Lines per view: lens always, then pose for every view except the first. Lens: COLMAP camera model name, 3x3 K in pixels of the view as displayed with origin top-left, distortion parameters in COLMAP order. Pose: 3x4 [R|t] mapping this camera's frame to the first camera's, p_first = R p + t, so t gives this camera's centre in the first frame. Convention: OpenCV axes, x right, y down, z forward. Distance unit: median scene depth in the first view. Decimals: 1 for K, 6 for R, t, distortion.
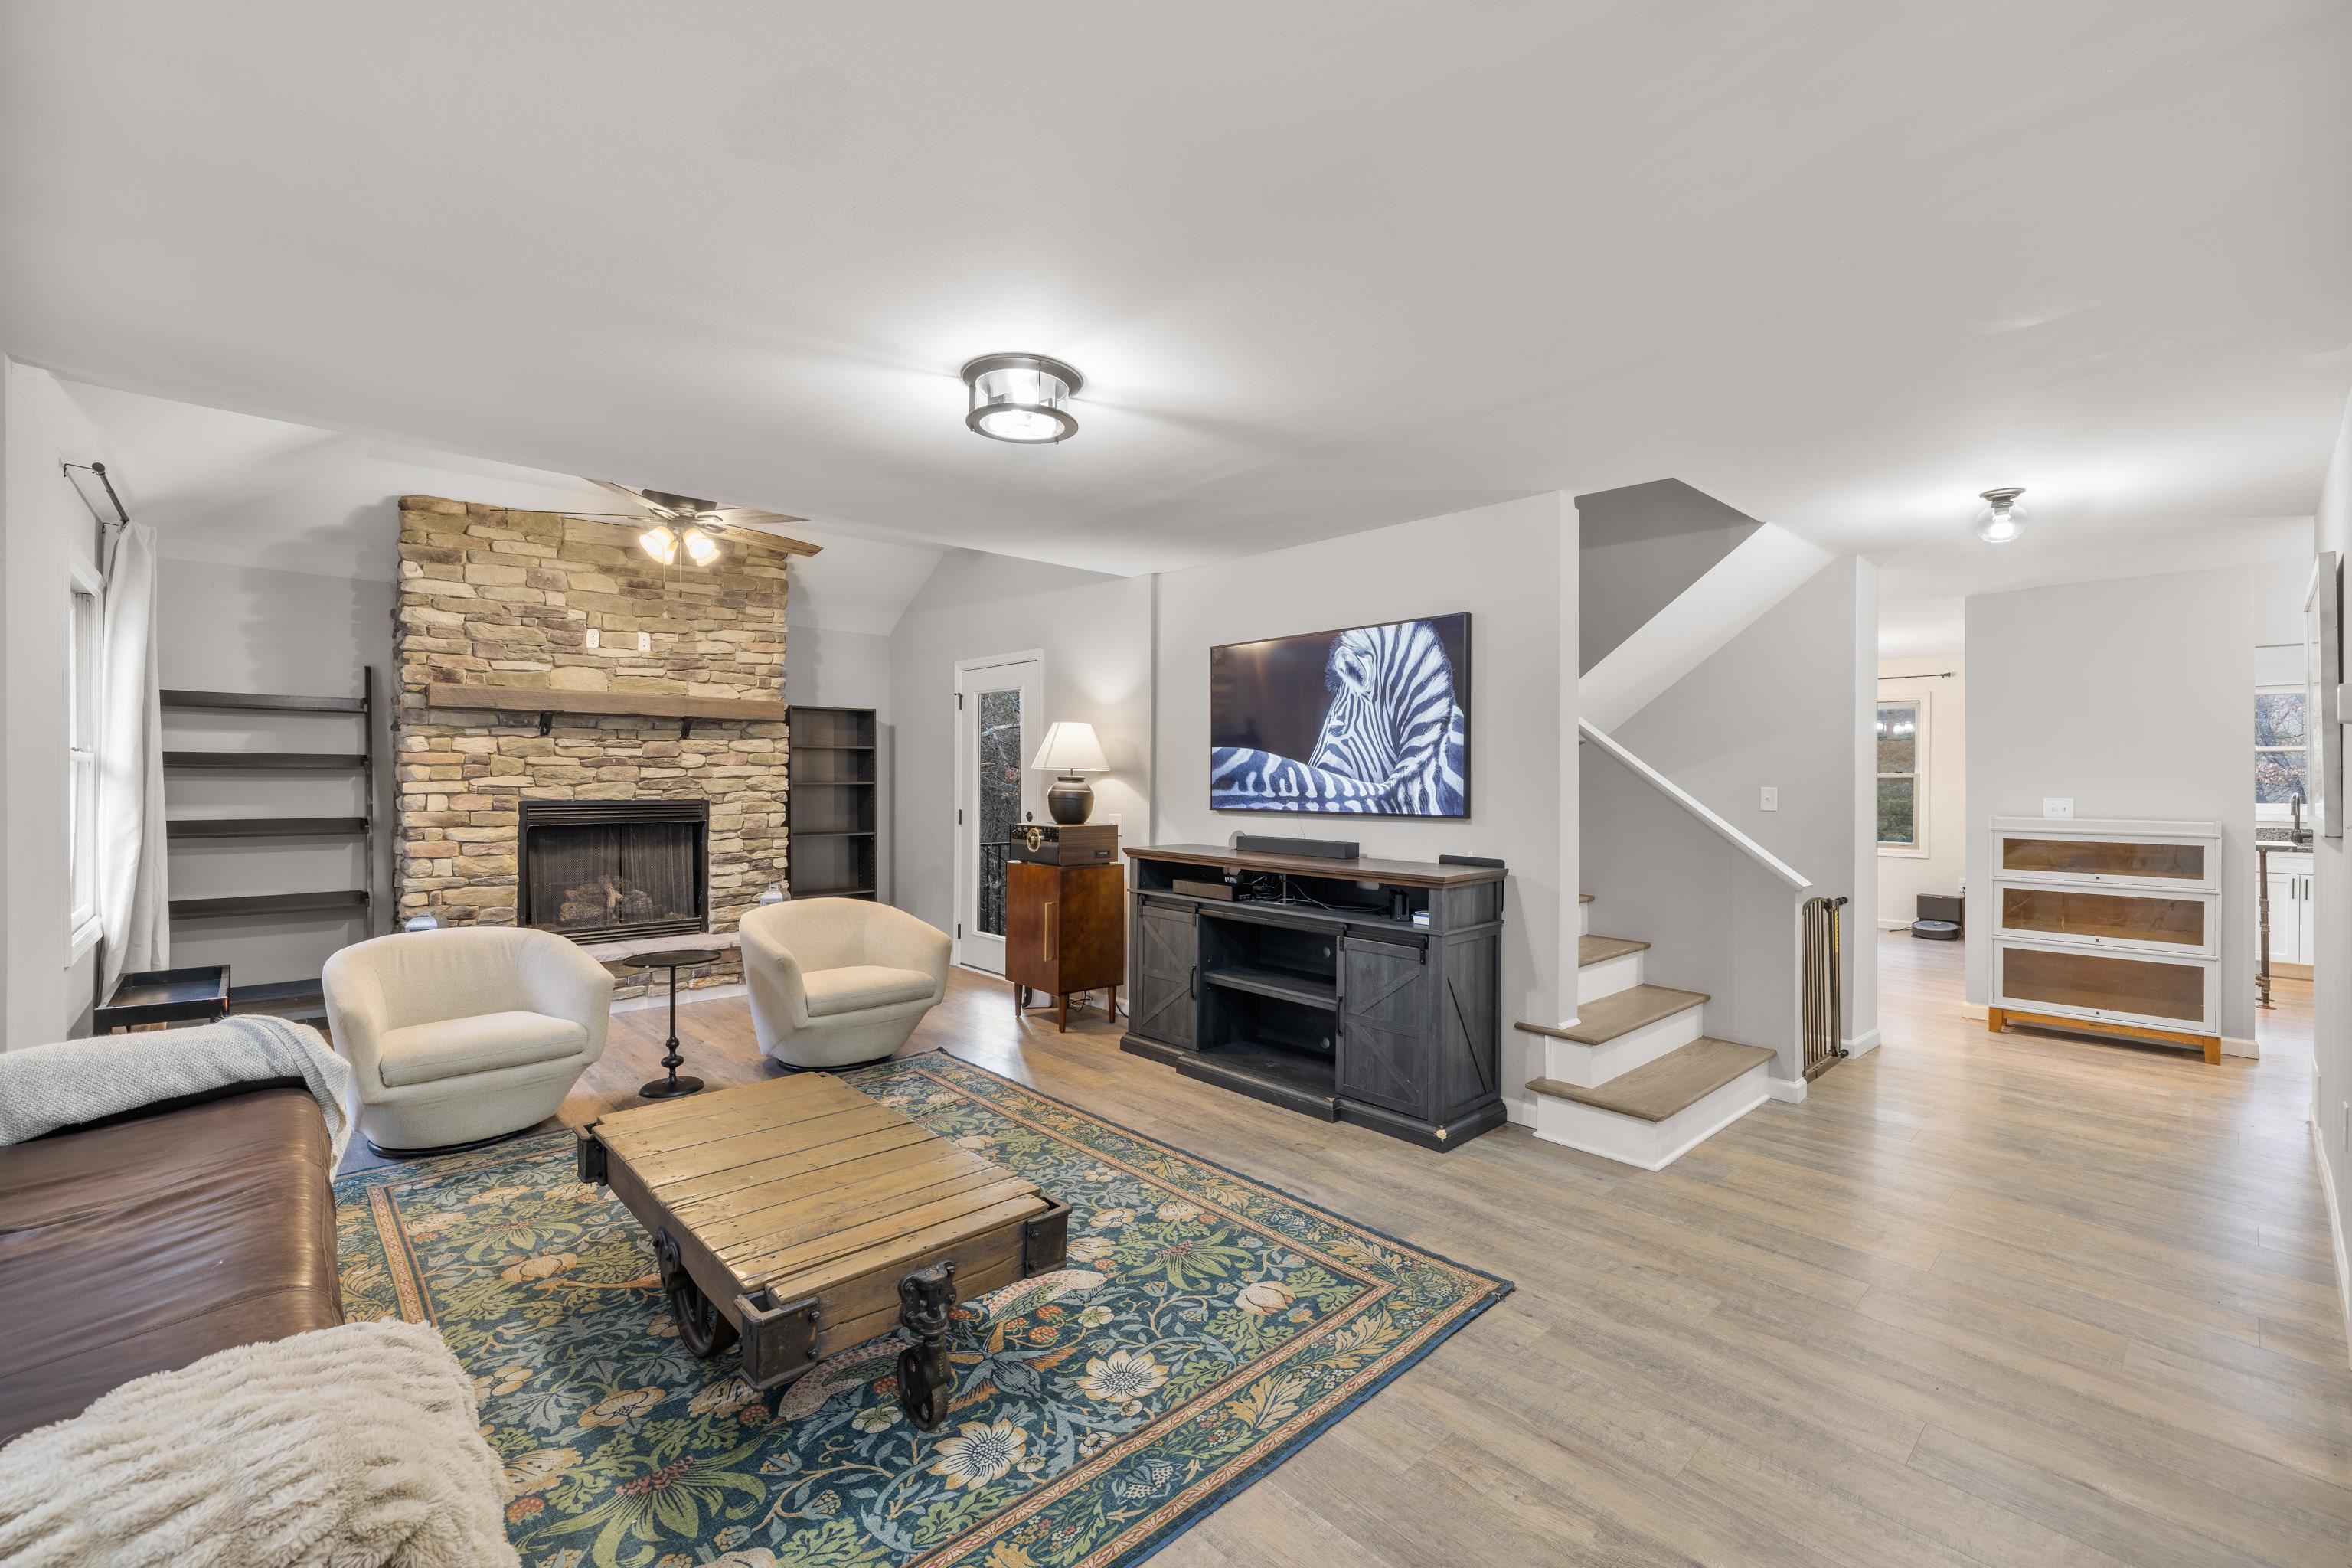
lens RADIAL K [[990.0, 0, 1174.5], [0, 990.0, 772.1], [0, 0, 1]] dist [0.001010, -0.000085]
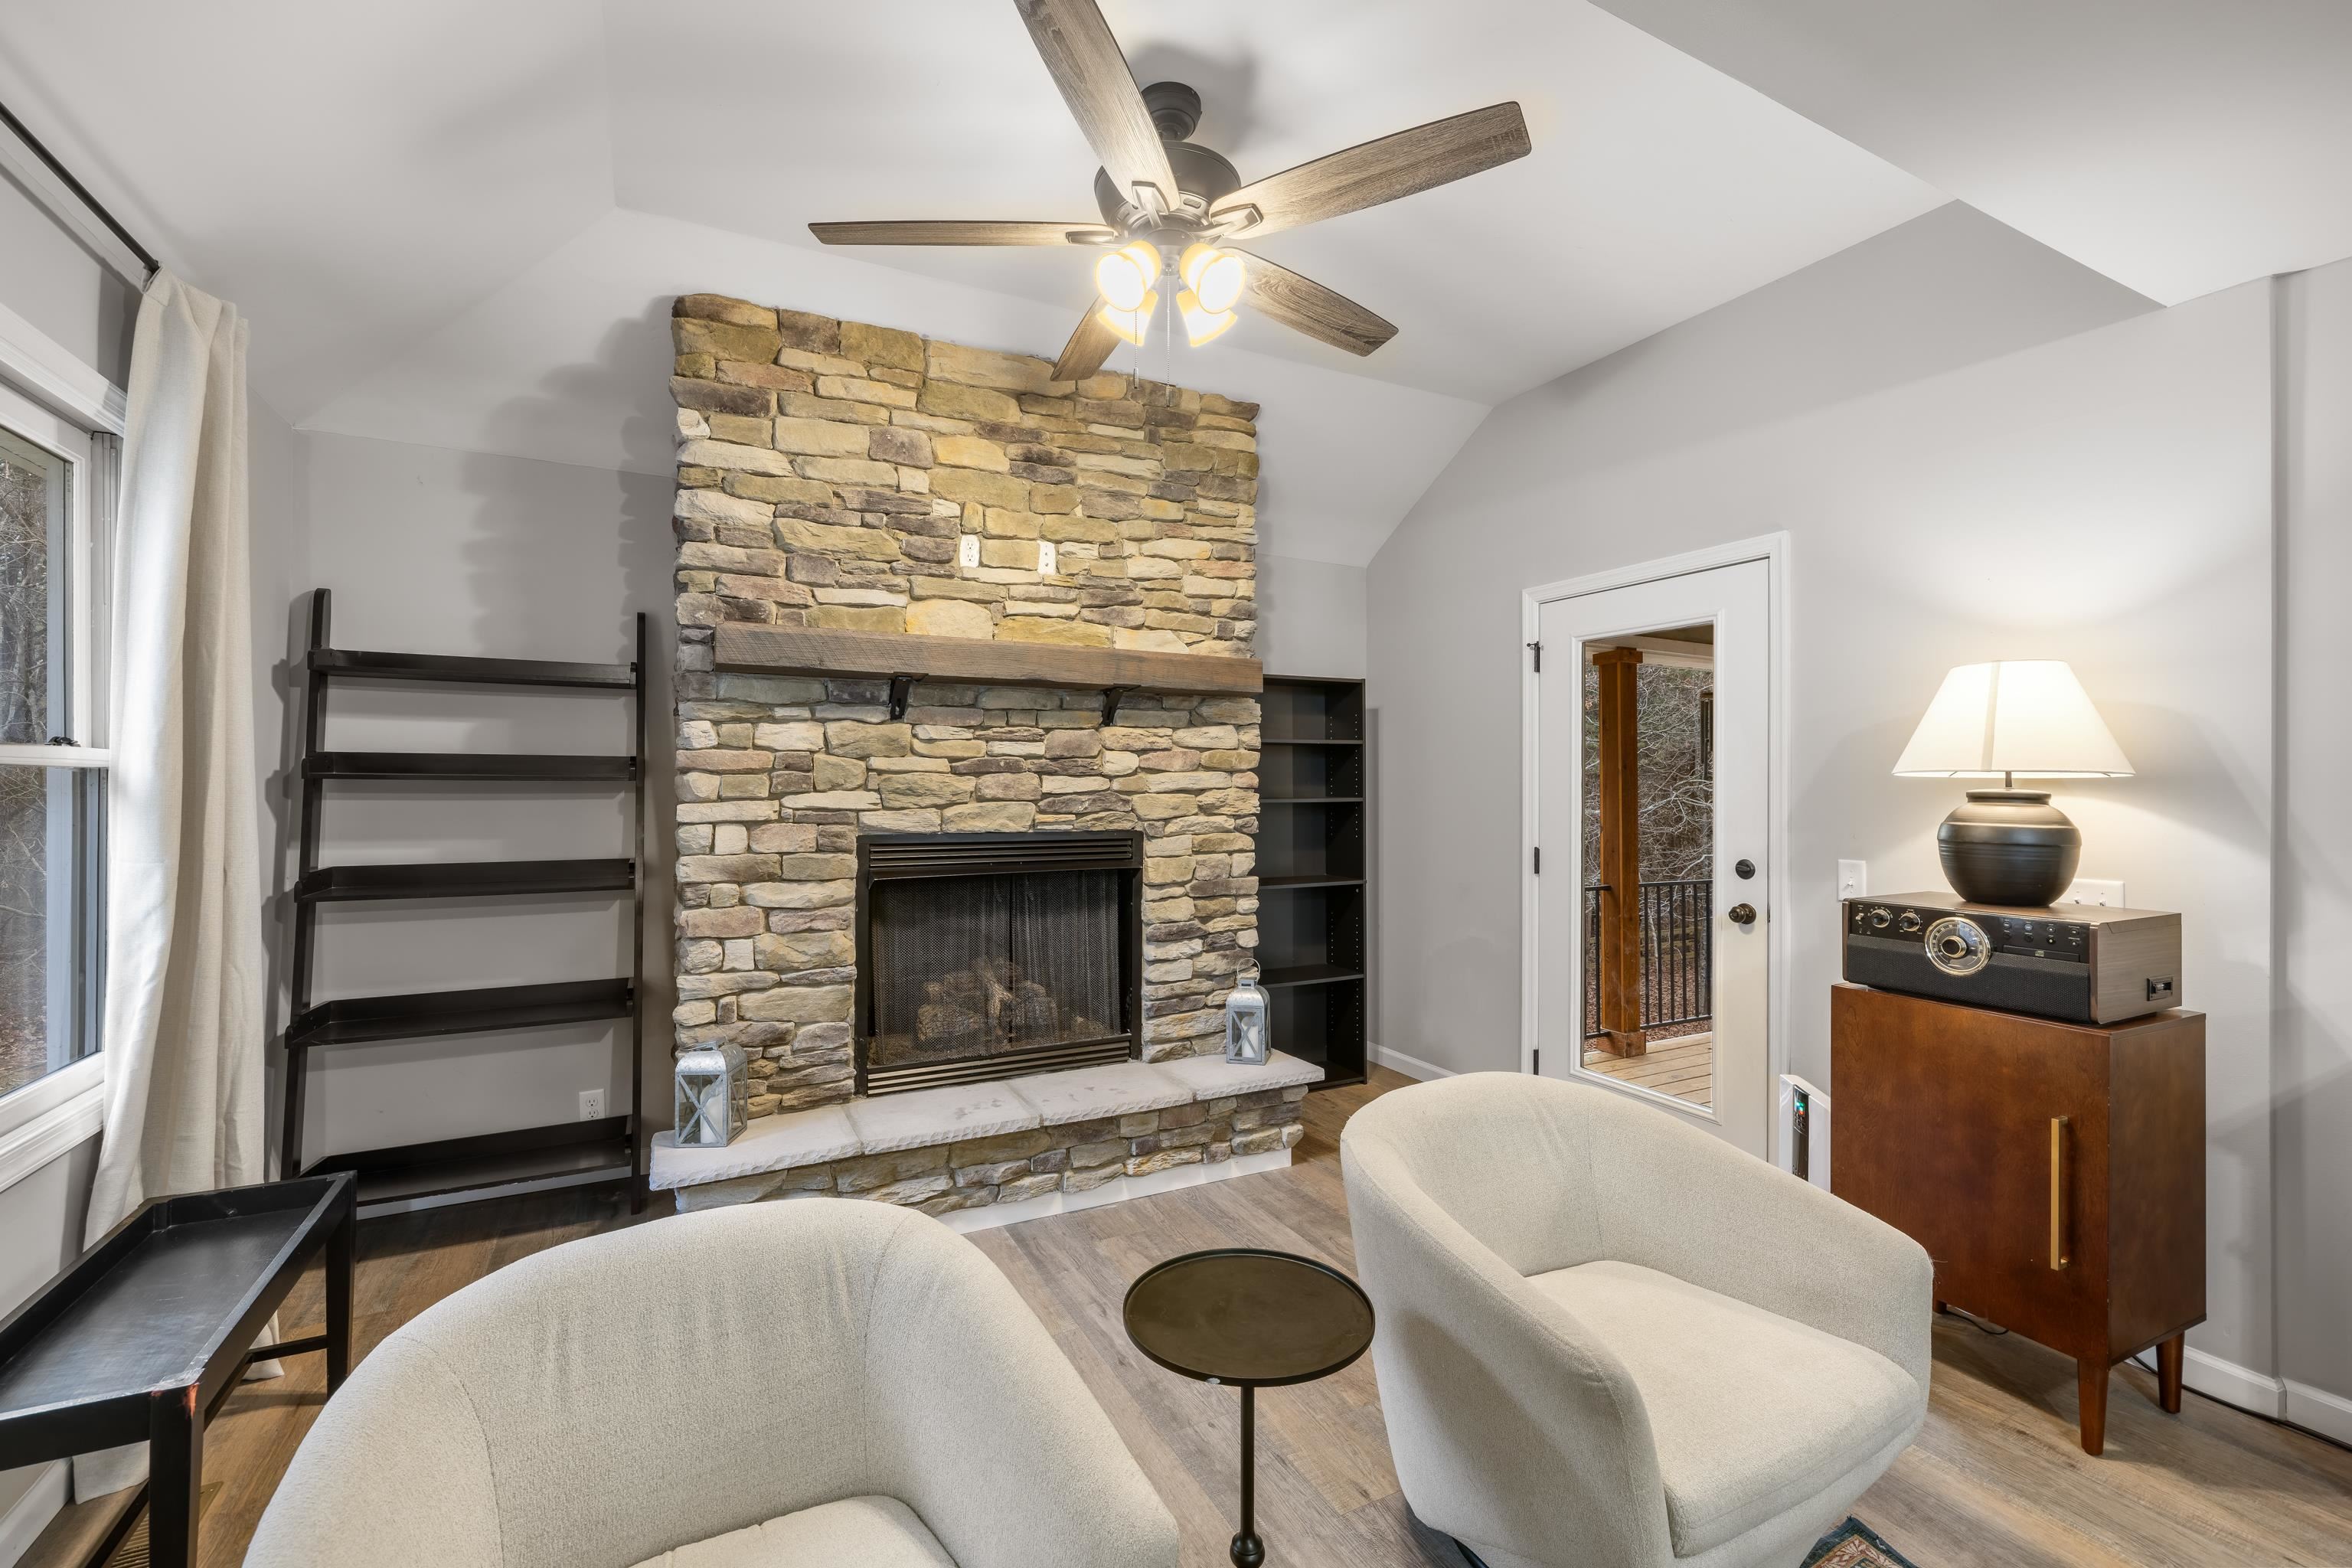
lens RADIAL K [[990.0, 0, 1168.4], [0, 990.0, 767.7], [0, 0, 1]] dist [0.001010, -0.000085]
pose [[0.963432, -0.006192, -0.267881, -0.332166], [0.002766, 0.999910, -0.013165, -0.001345], [0.267938, 0.011942, 0.963362, 0.492037]]
